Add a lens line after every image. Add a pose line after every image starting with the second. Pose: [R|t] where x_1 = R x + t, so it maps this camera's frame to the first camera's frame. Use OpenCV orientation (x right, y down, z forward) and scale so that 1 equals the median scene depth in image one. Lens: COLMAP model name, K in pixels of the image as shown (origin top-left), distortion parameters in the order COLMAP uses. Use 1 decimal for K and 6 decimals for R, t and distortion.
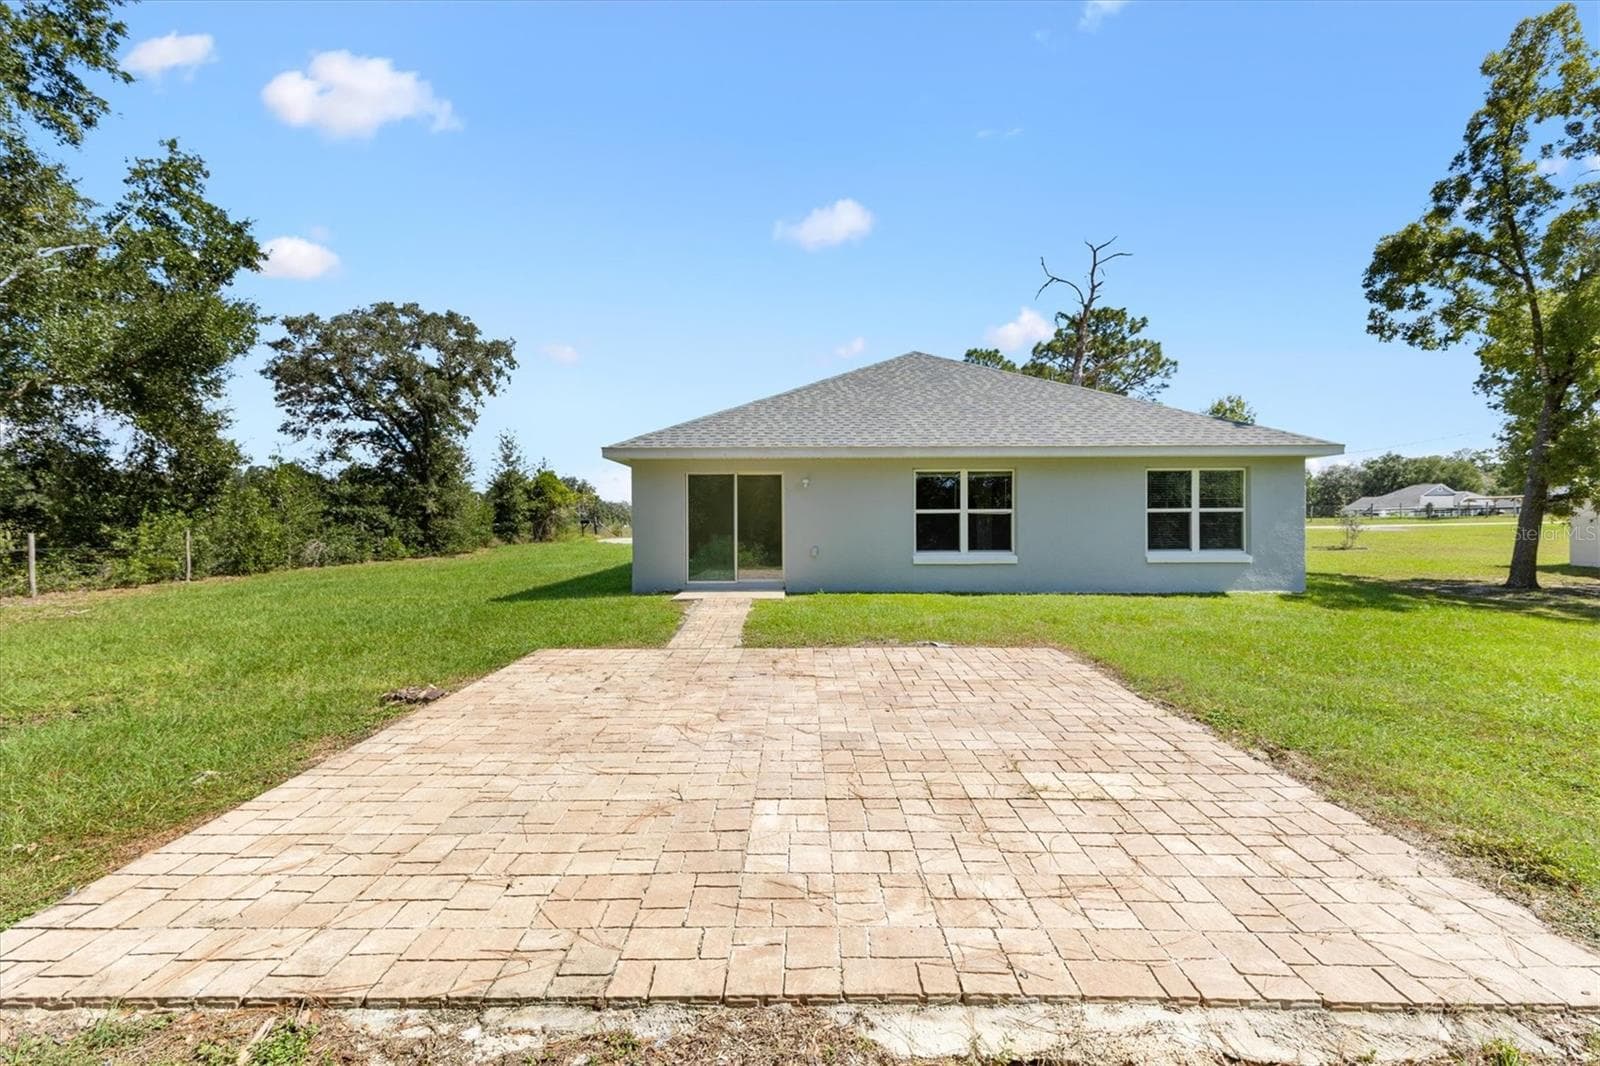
lens RADIAL K [[749.3, 0, 772.5], [0, 749.3, 530.7], [0, 0, 1]] dist [0.021918, -0.000014]
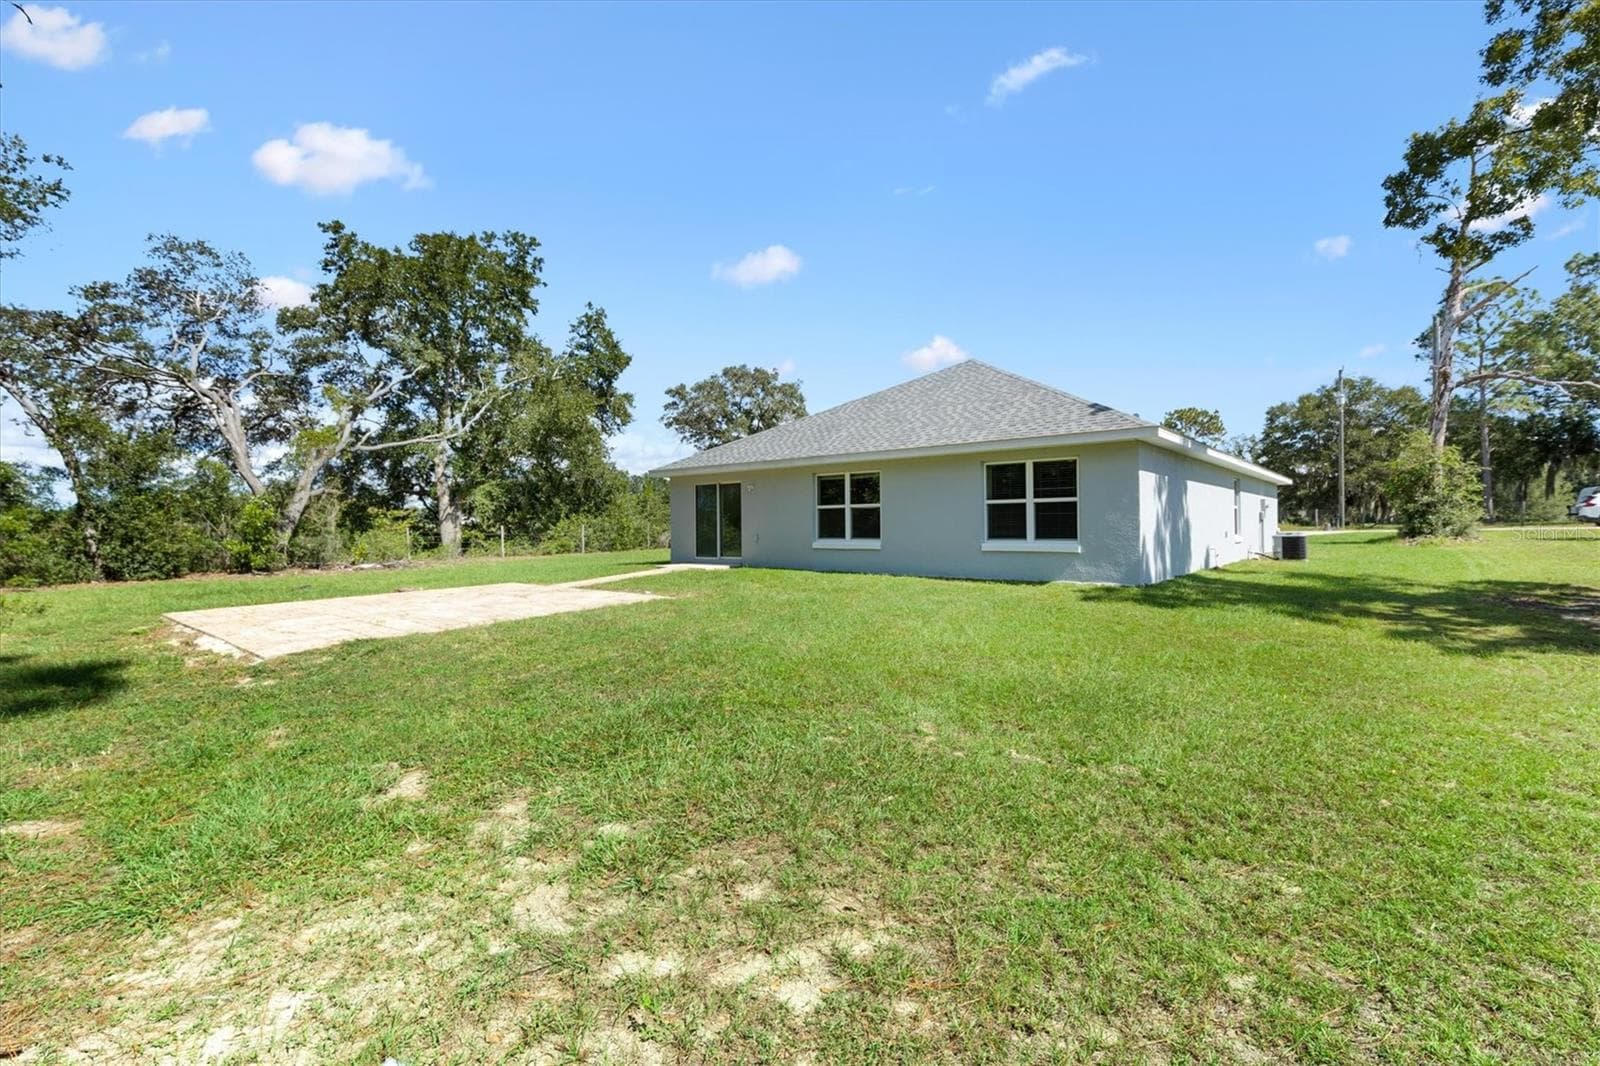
lens RADIAL K [[719.3, 0, 808.8], [0, 719.3, 526.8], [0, 0, 1]] dist [0.013064, -0.000056]
pose [[0.766170, -0.001125, -0.642638, 0.958902], [0.010163, 0.999895, 0.010366, -0.004974], [0.642558, -0.014474, 0.766100, 0.054942]]
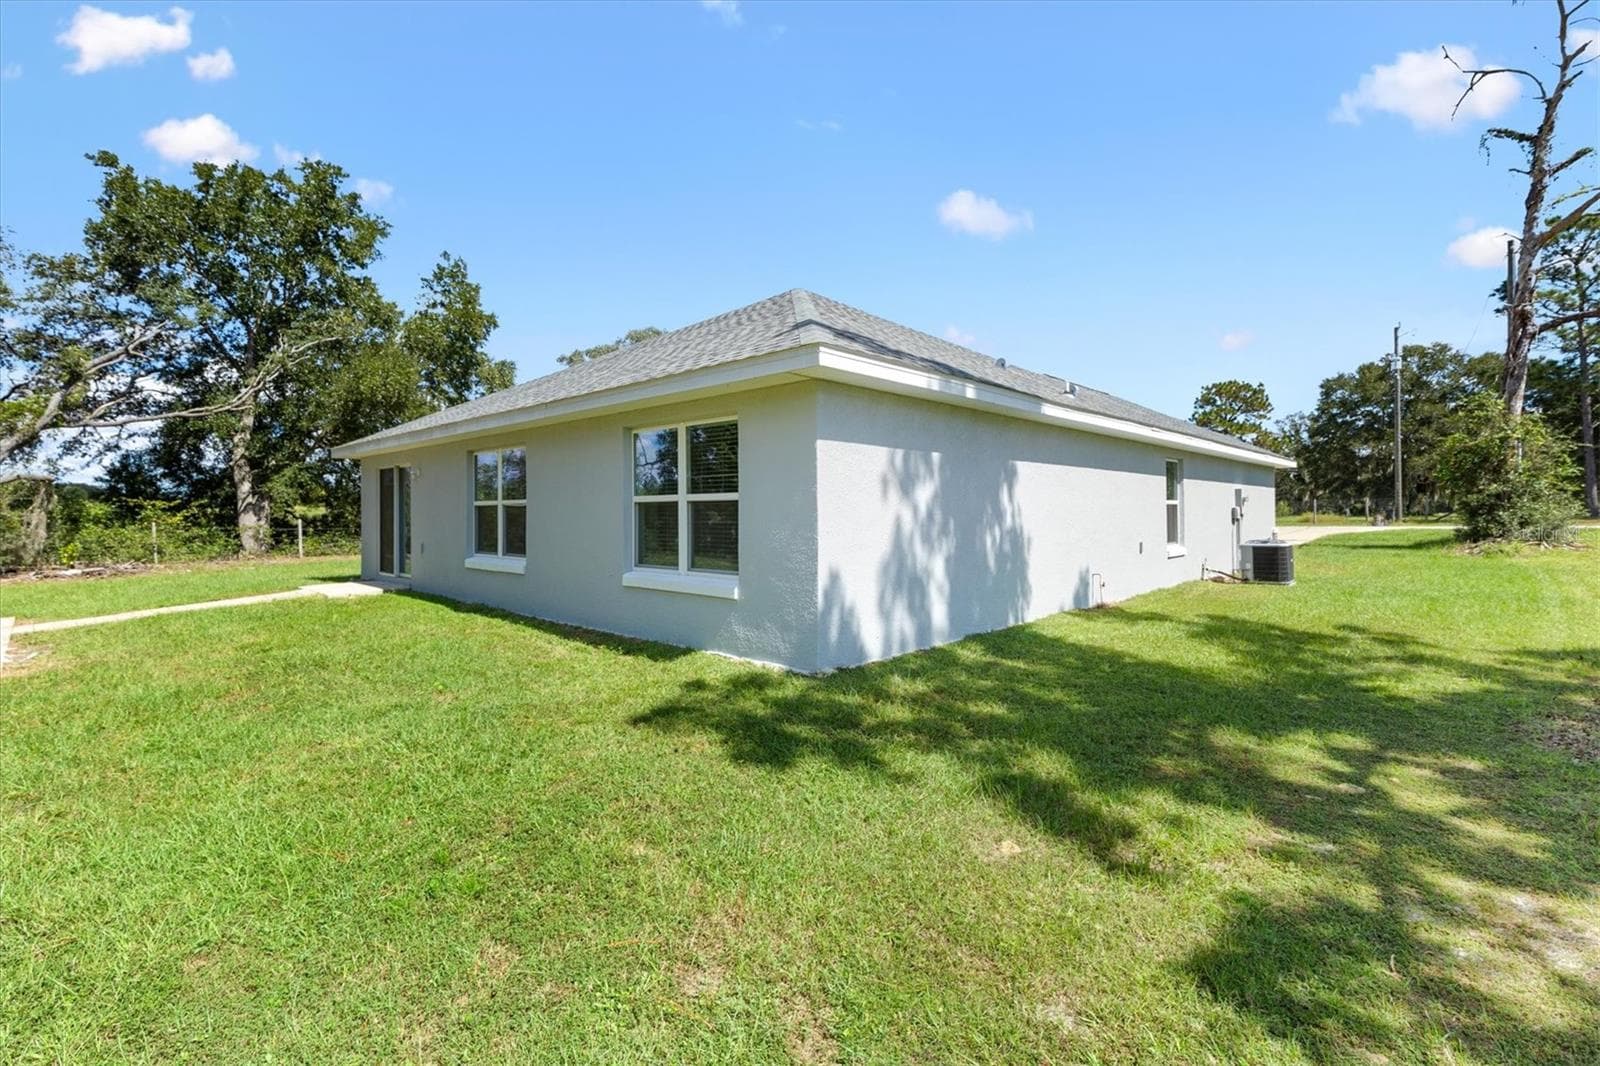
lens RADIAL K [[720.4, 0, 815.6], [0, 720.4, 506.3], [0, 0, 1]] dist [0.009065, 0.000111]
pose [[0.720604, -0.003283, -0.693339, 1.000884], [0.007772, 0.999964, 0.003342, -0.021651], [0.693304, -0.007797, 0.720603, 0.683611]]
